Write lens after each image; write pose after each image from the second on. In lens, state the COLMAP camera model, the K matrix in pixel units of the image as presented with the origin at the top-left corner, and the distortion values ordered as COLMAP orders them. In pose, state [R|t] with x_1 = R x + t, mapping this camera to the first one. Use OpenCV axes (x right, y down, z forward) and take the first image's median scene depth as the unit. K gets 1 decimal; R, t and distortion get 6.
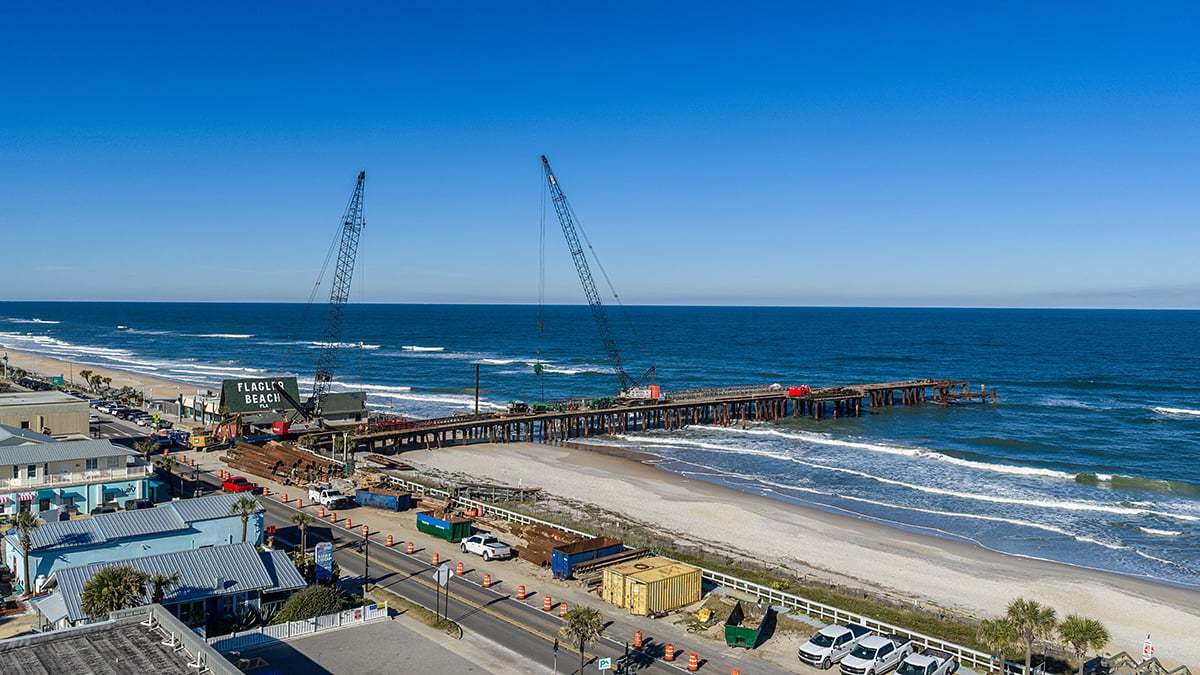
lens RADIAL K [[980.7, 0, 600.0], [0, 980.7, 337.5], [0, 0, 1]] dist [0.003677, -0.053206]
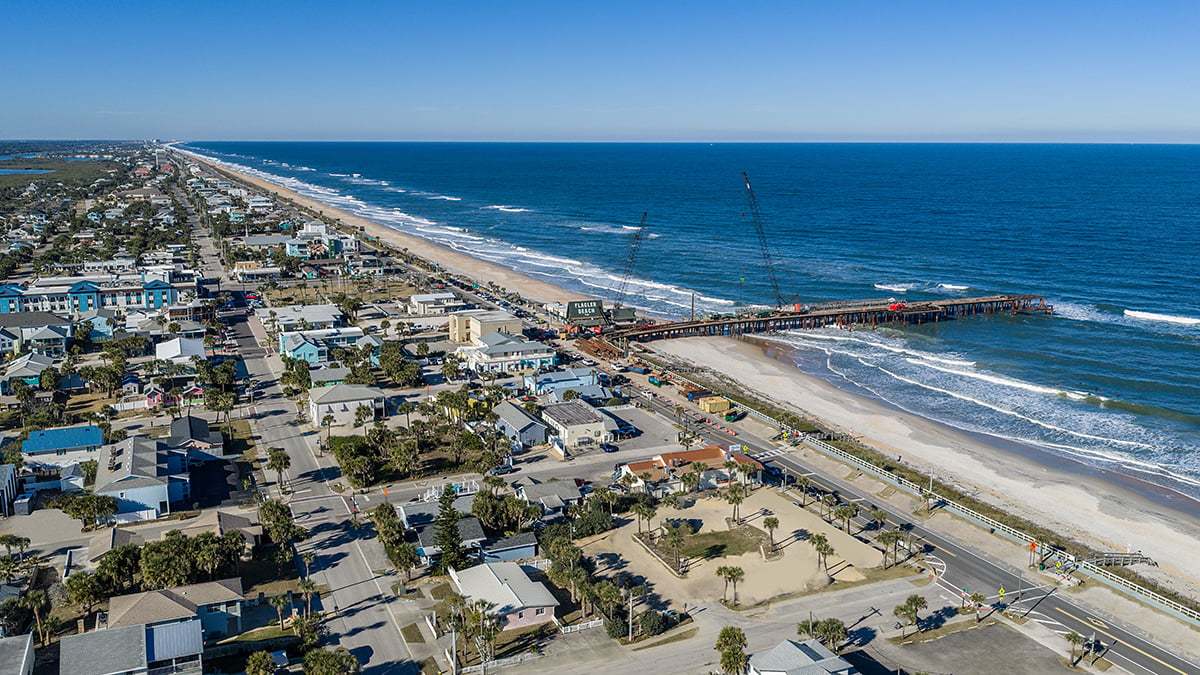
lens RADIAL K [[980.7, 0, 600.0], [0, 980.7, 337.5], [0, 0, 1]] dist [0.003677, -0.053206]
pose [[0.960257, 0.049741, -0.274649, 0.414344], [-0.004544, 0.986648, 0.162802, -0.360980], [0.279080, -0.155084, 0.947662, -1.570893]]
